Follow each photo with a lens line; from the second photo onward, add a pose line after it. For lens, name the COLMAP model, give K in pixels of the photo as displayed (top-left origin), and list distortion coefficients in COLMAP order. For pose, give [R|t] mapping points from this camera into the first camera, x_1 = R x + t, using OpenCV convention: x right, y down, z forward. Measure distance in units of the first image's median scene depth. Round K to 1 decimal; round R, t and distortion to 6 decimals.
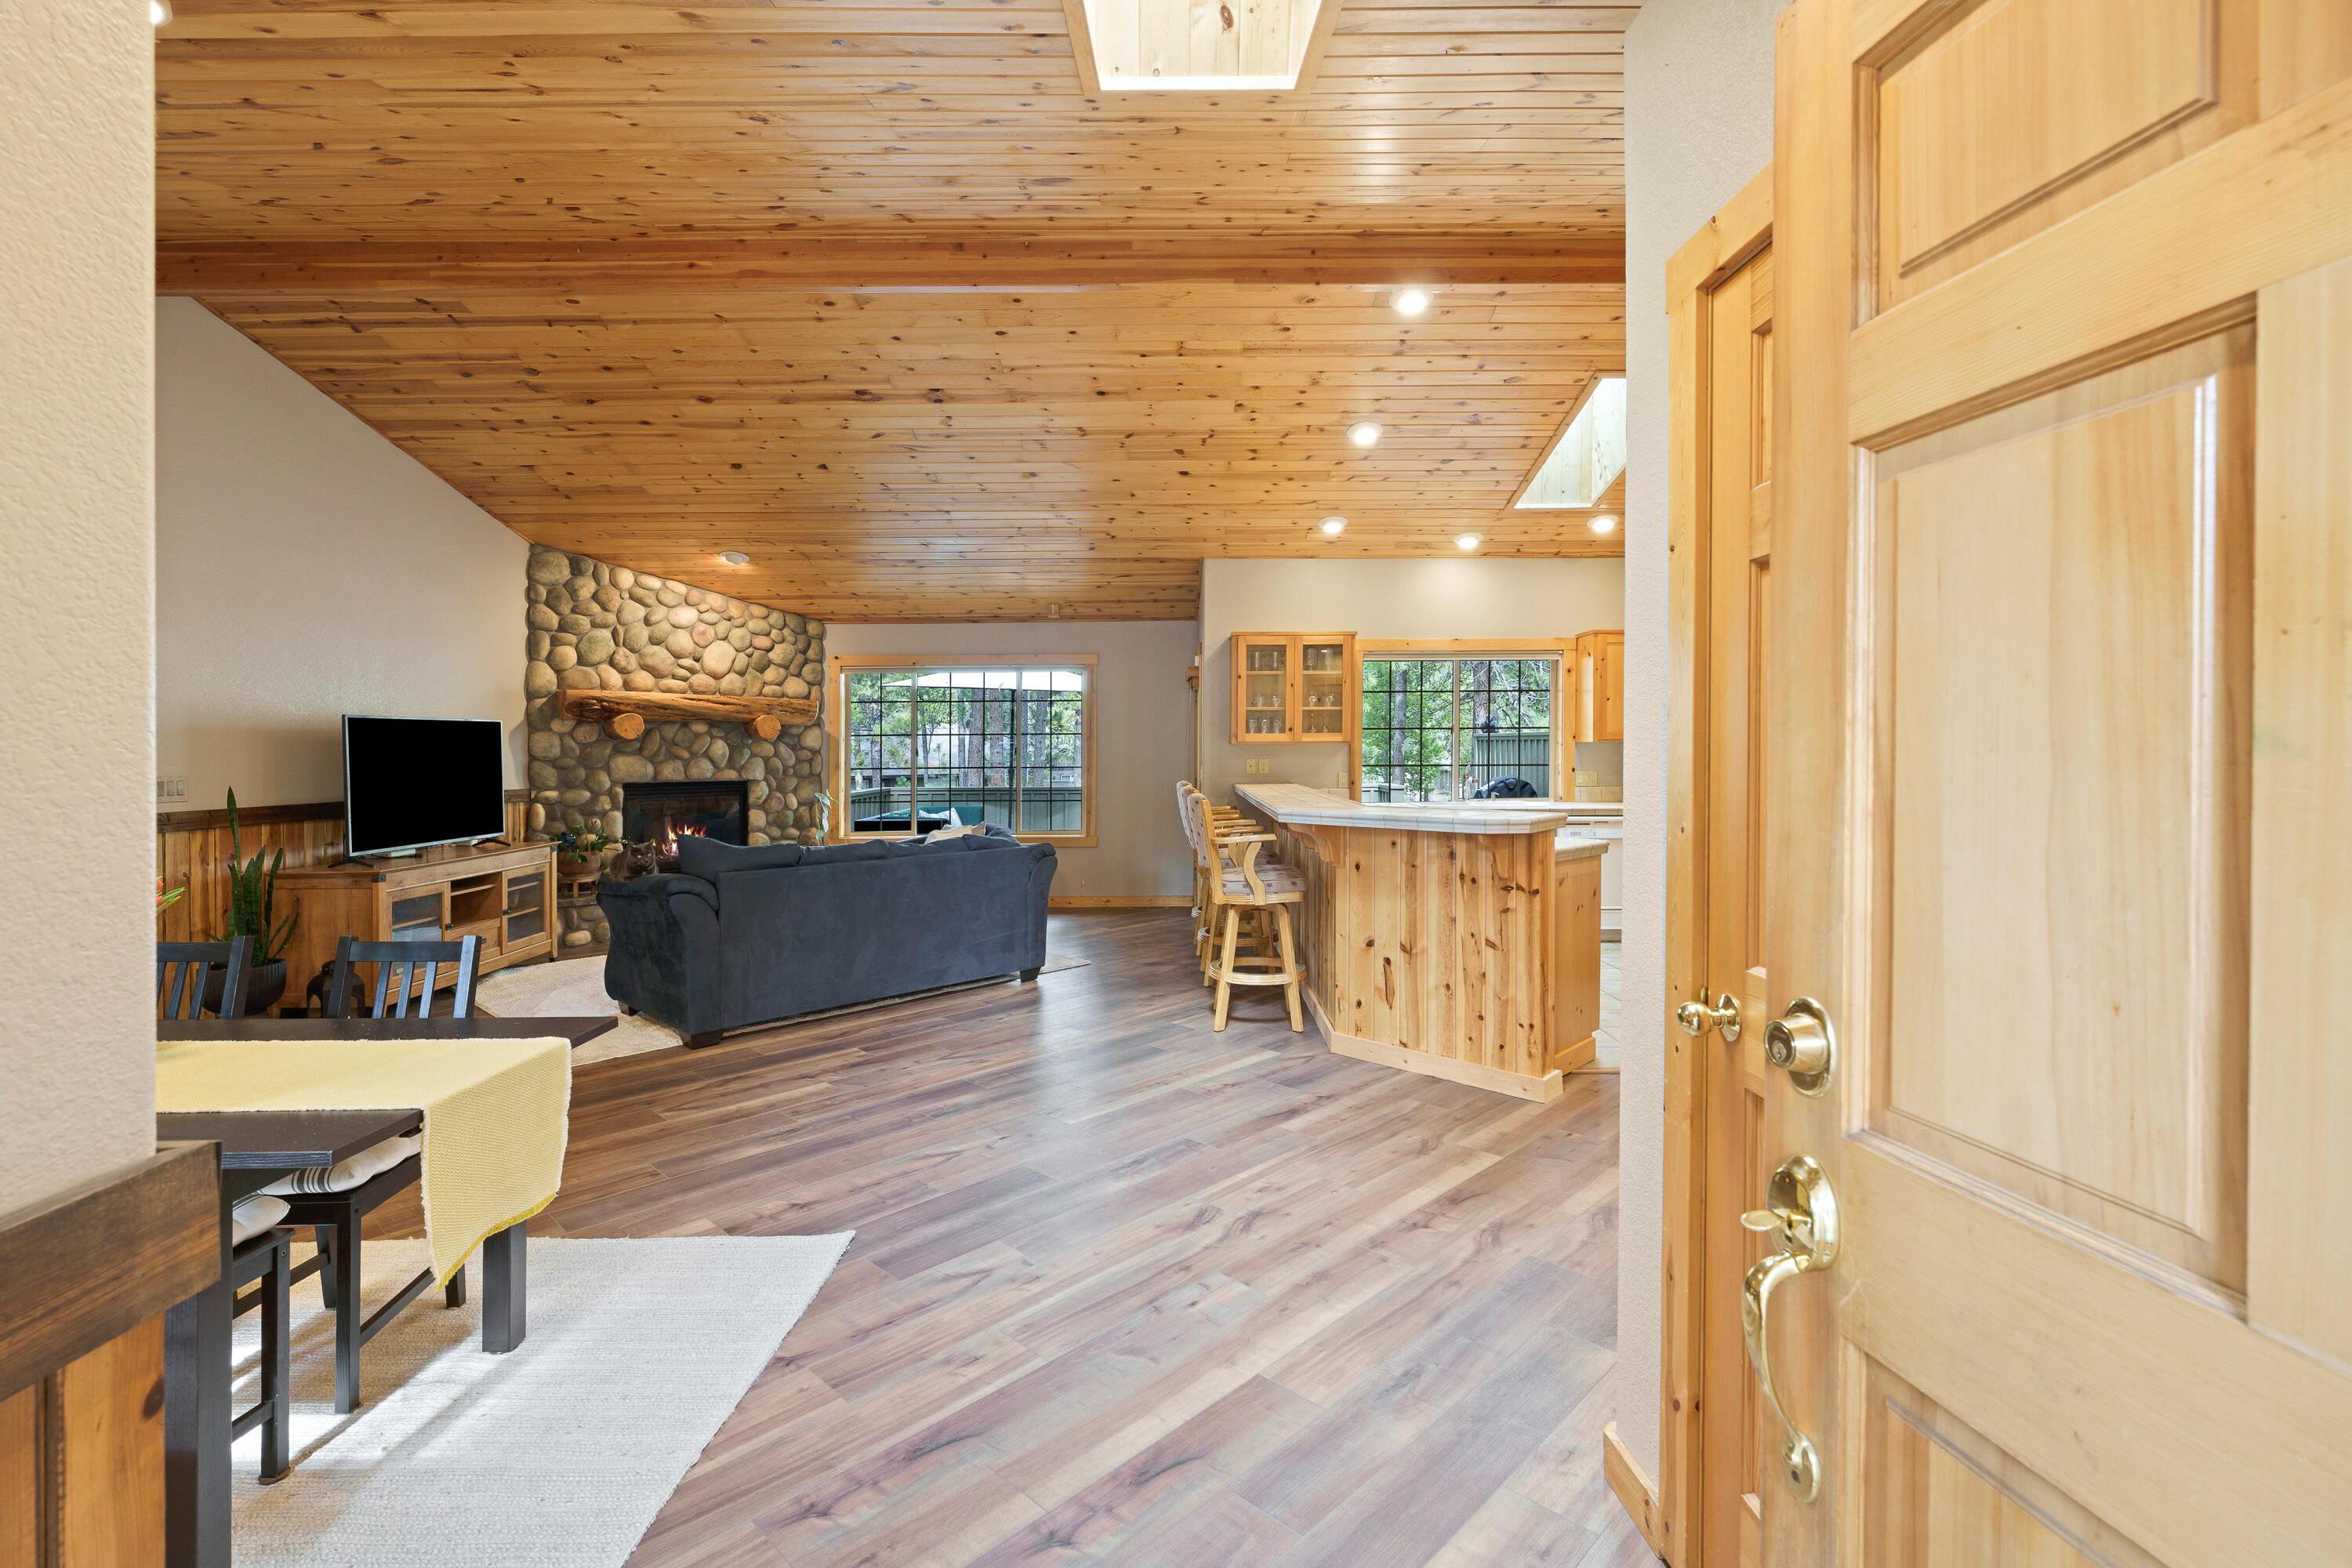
lens RADIAL K [[1081.7, 0, 1199.0], [0, 1081.7, 733.2], [0, 0, 1]] dist [-0.000548, -0.002208]
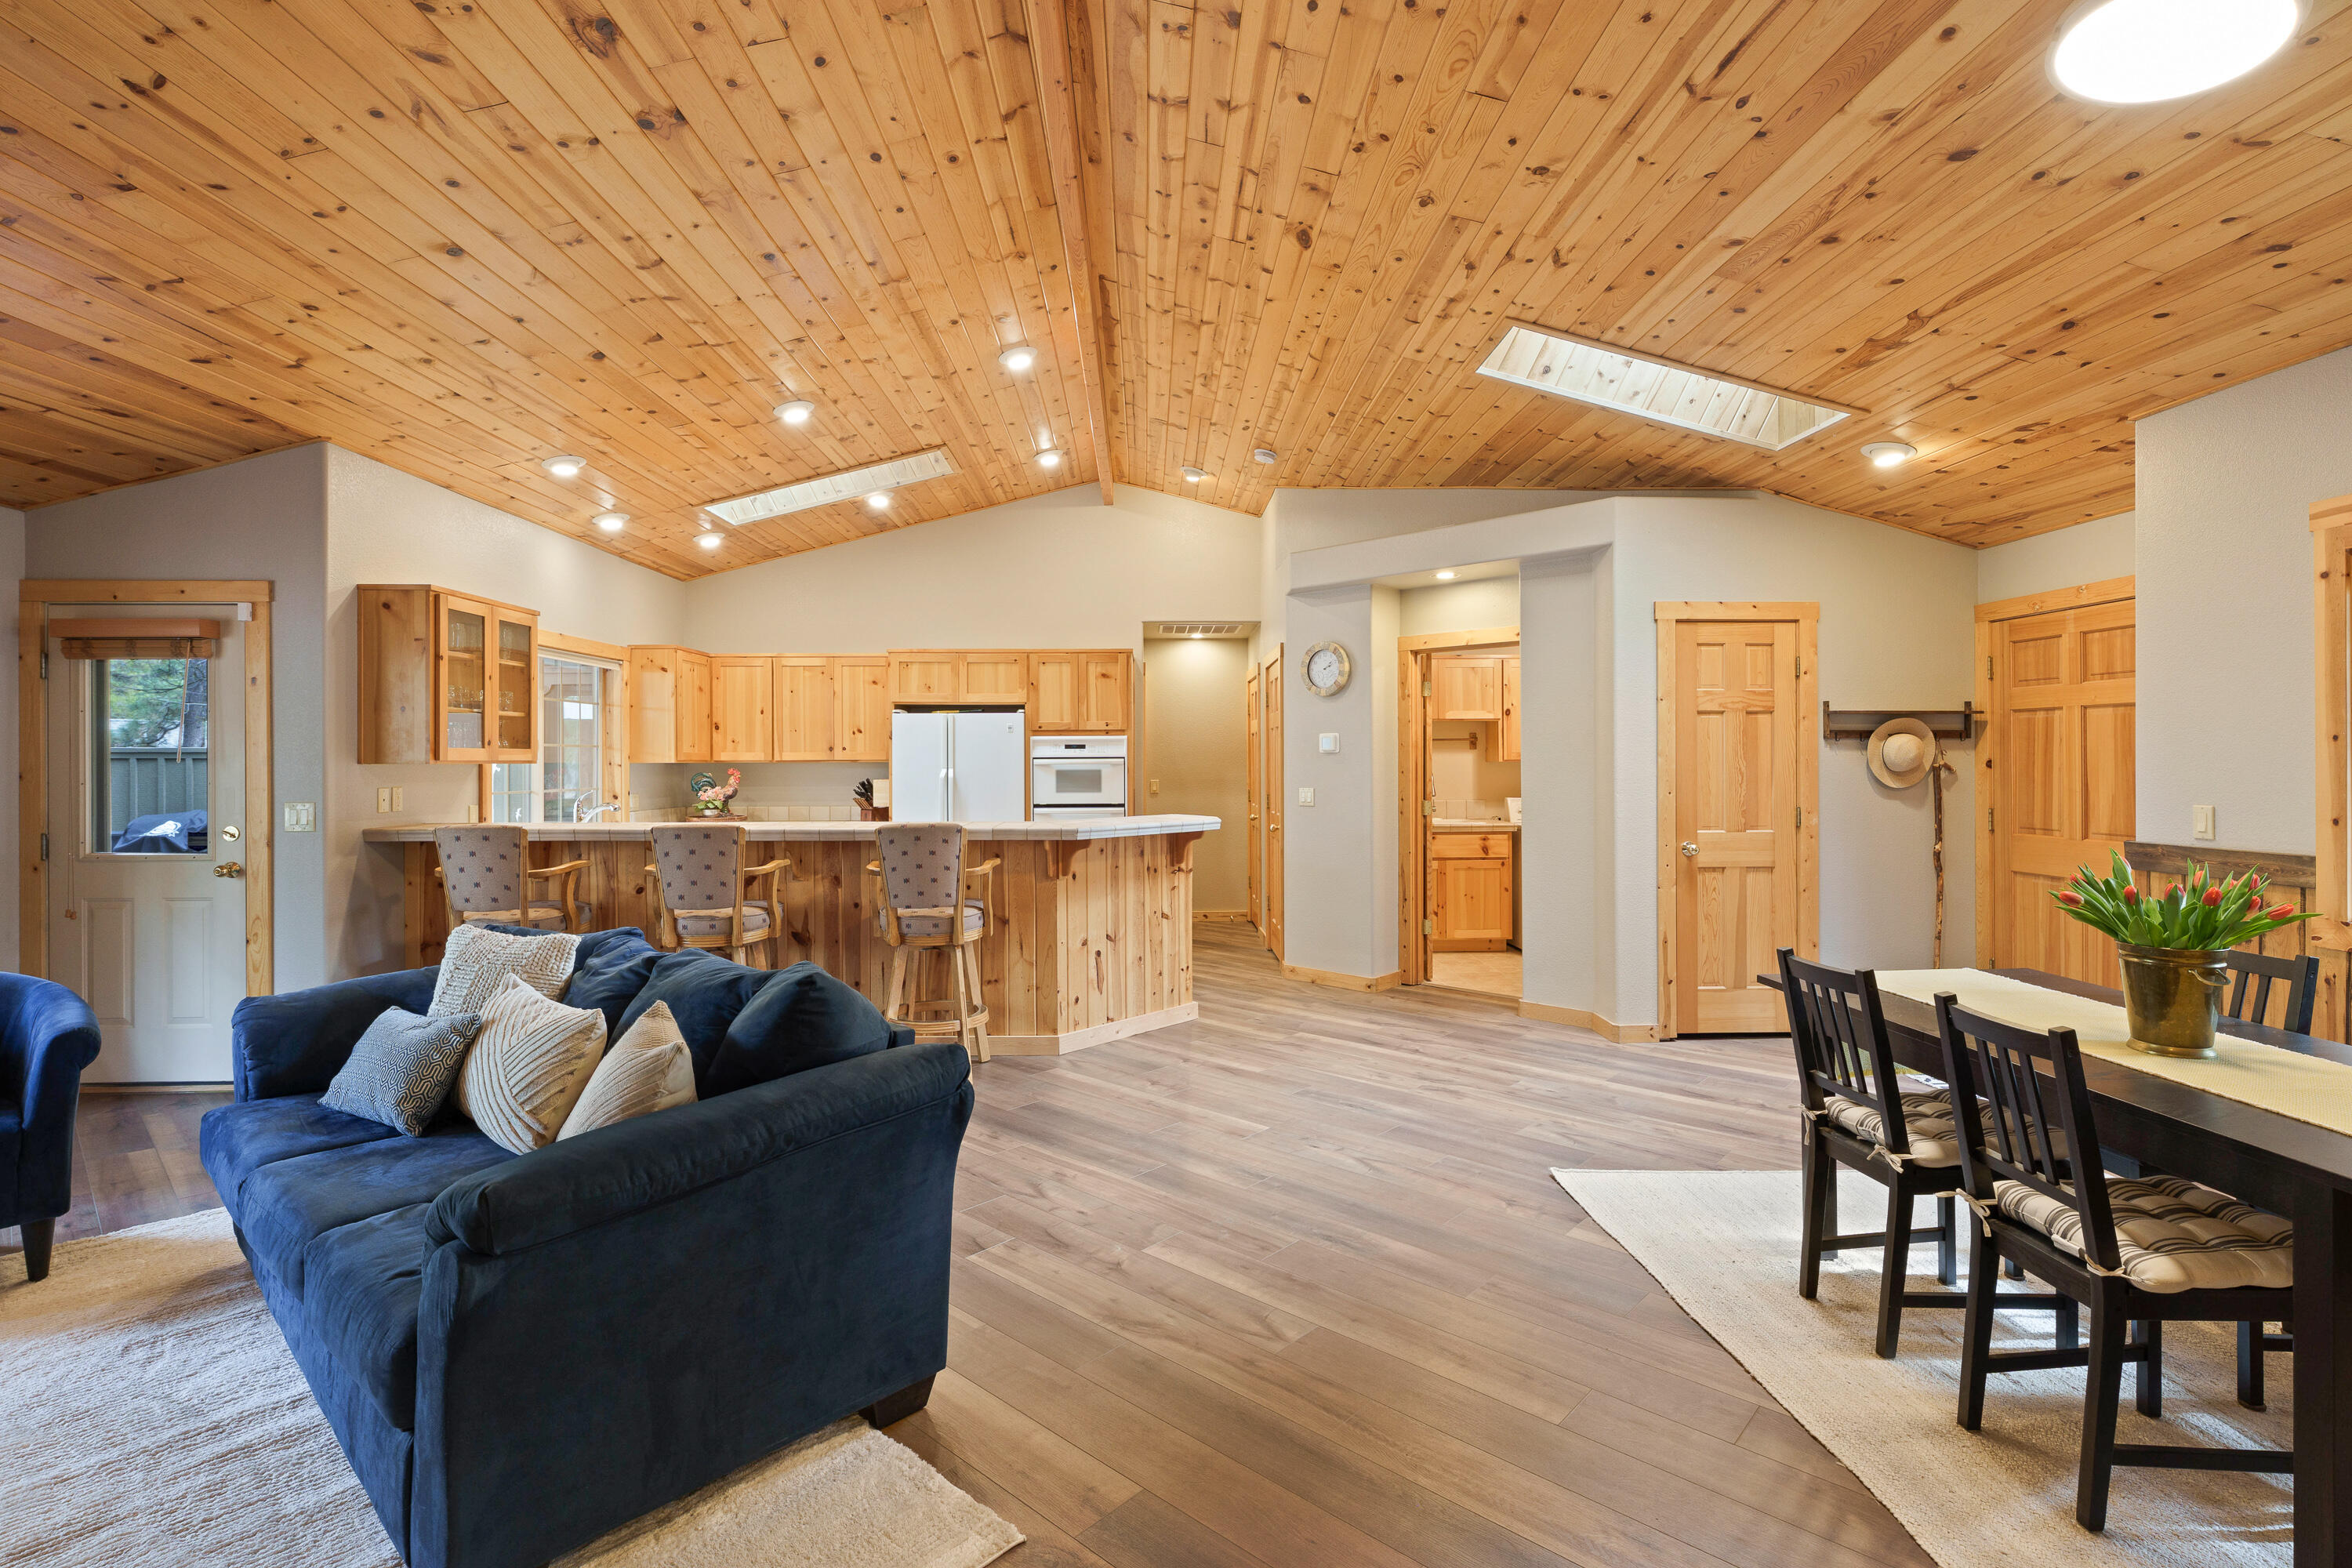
lens RADIAL K [[1094.9, 0, 1191.0], [0, 1094.9, 758.8], [0, 0, 1]] dist [-0.000752, 0.000137]
pose [[-0.032919, 0.007088, 0.999433, -0.630575], [-0.010261, 0.999920, -0.007429, 0.006928], [-0.999405, -0.010500, -0.032844, 0.596597]]
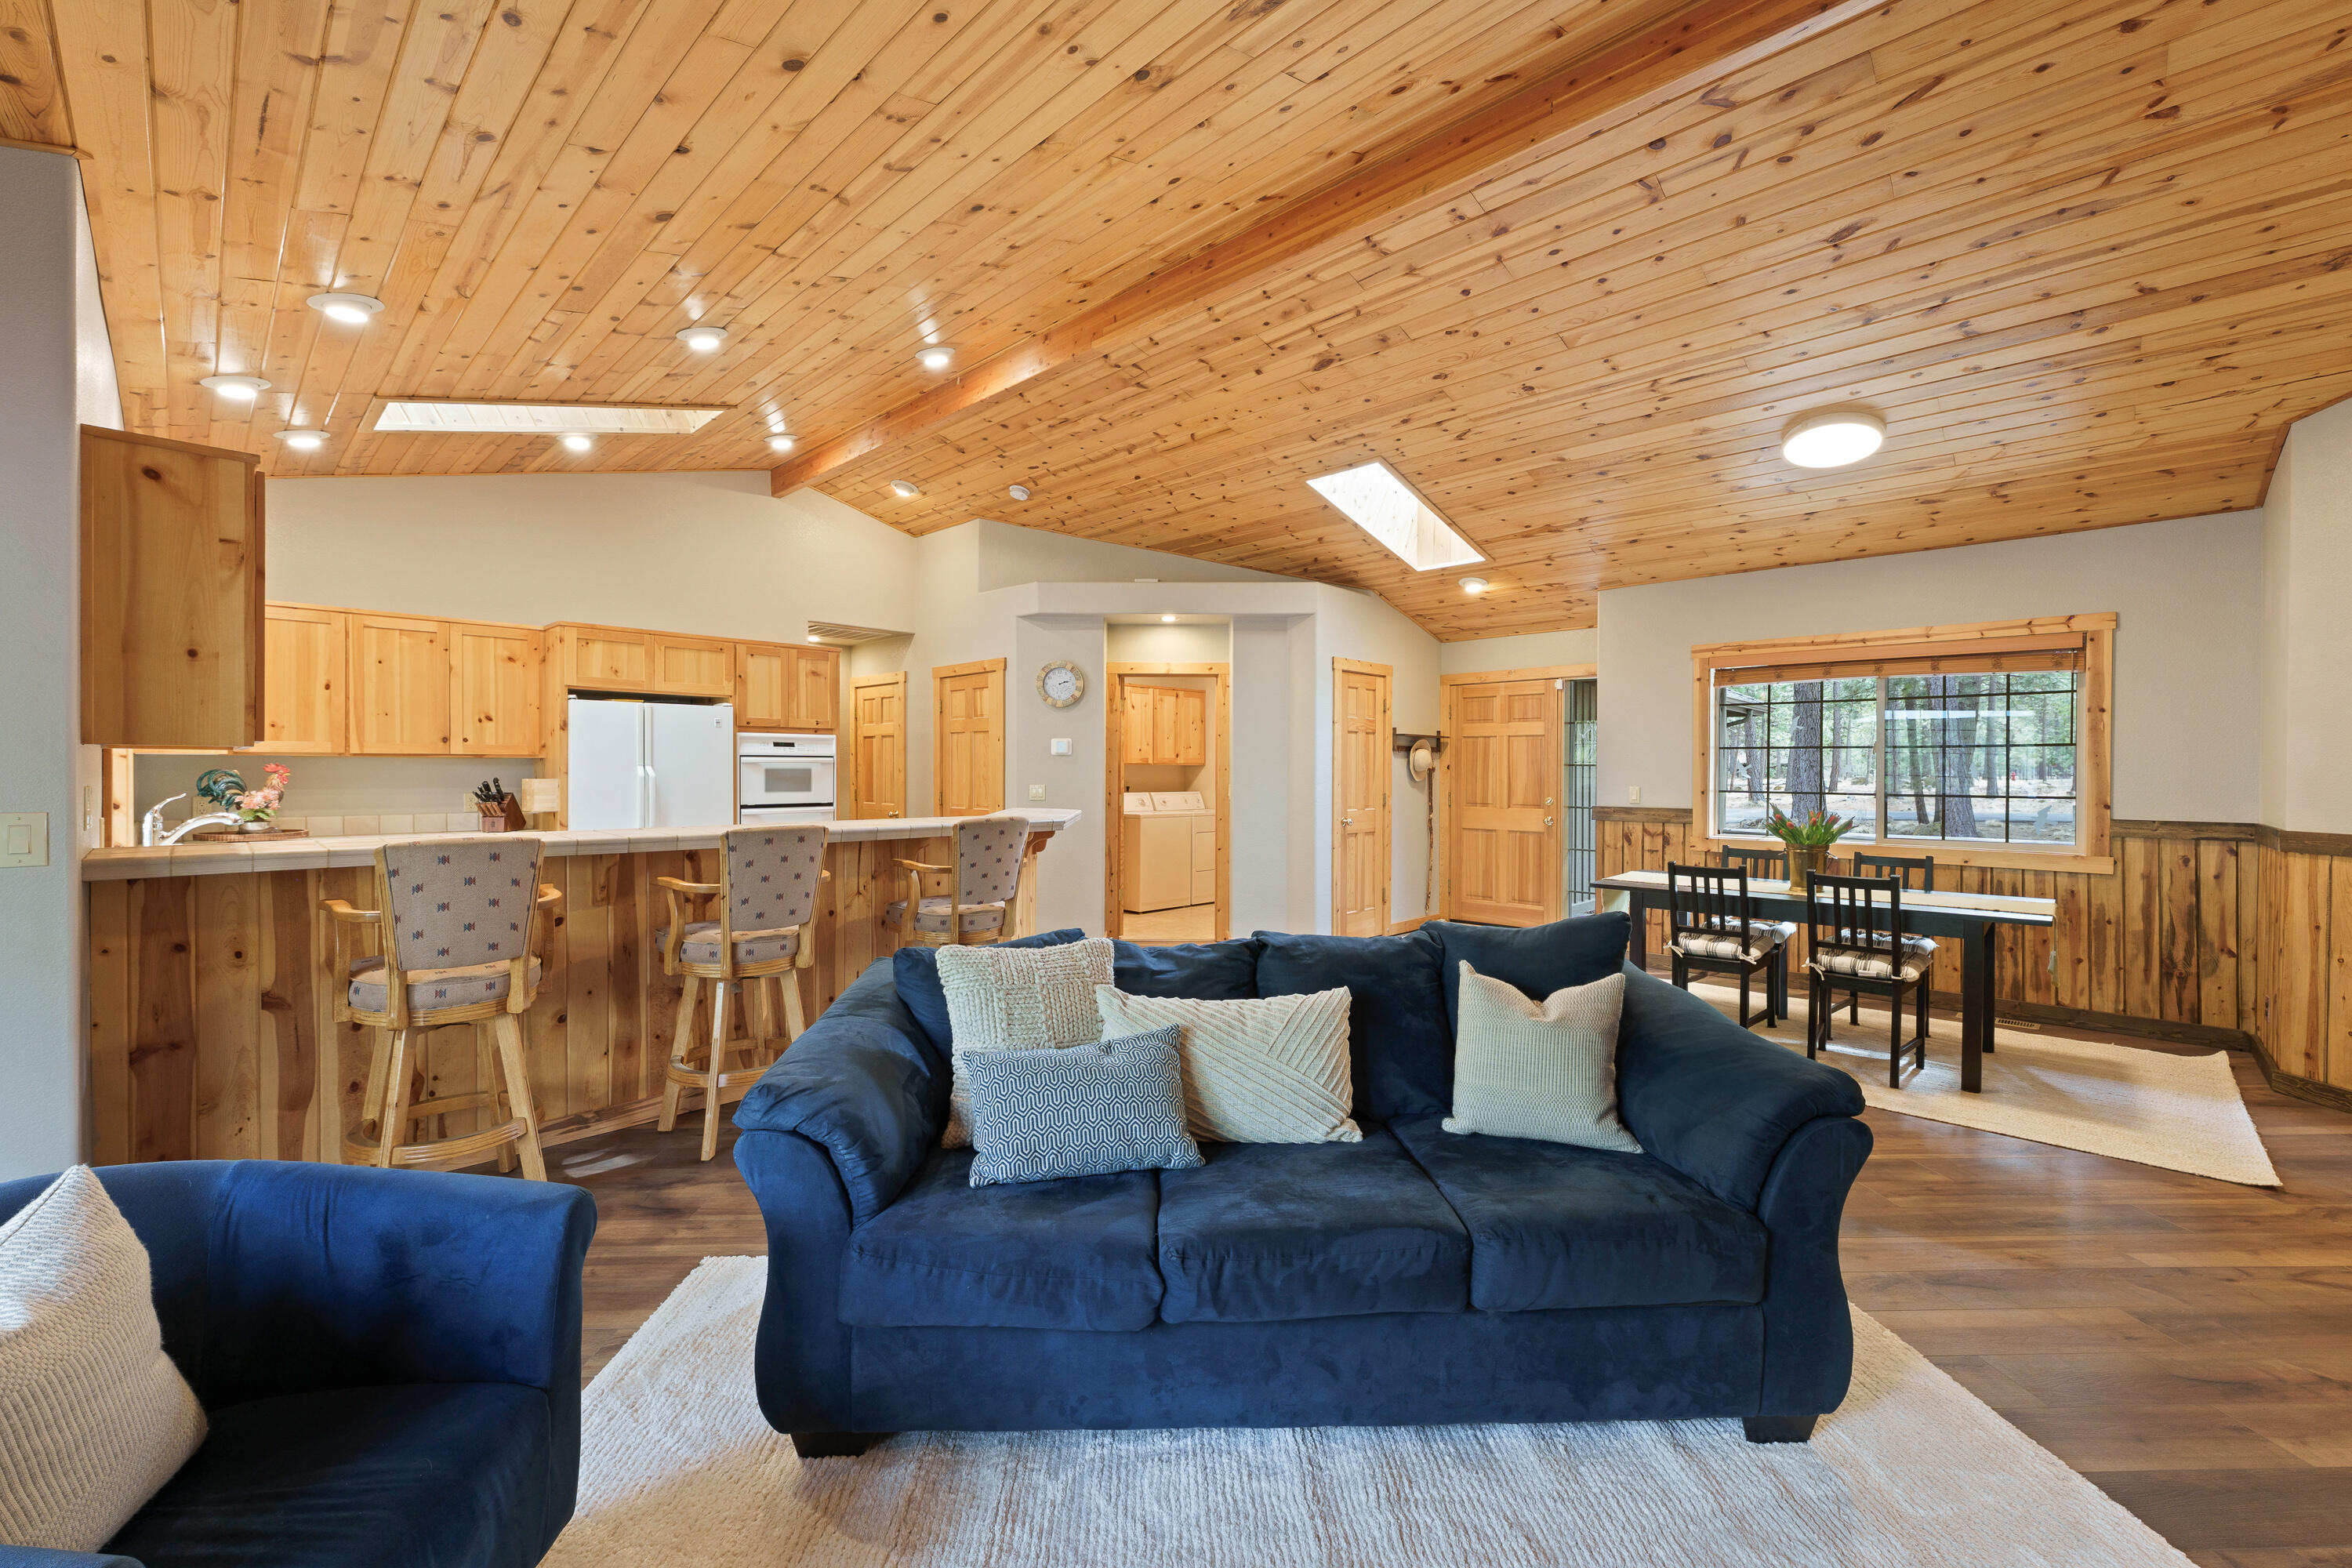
lens RADIAL K [[931.7, 0, 1195.5], [0, 931.7, 774.2], [0, 0, 1]] dist [0.000092, -0.000269]
pose [[-0.721584, -0.001831, 0.692325, -0.449428], [-0.009958, 0.999921, -0.007734, 0.019081], [-0.692256, -0.012475, -0.721544, 1.034281]]
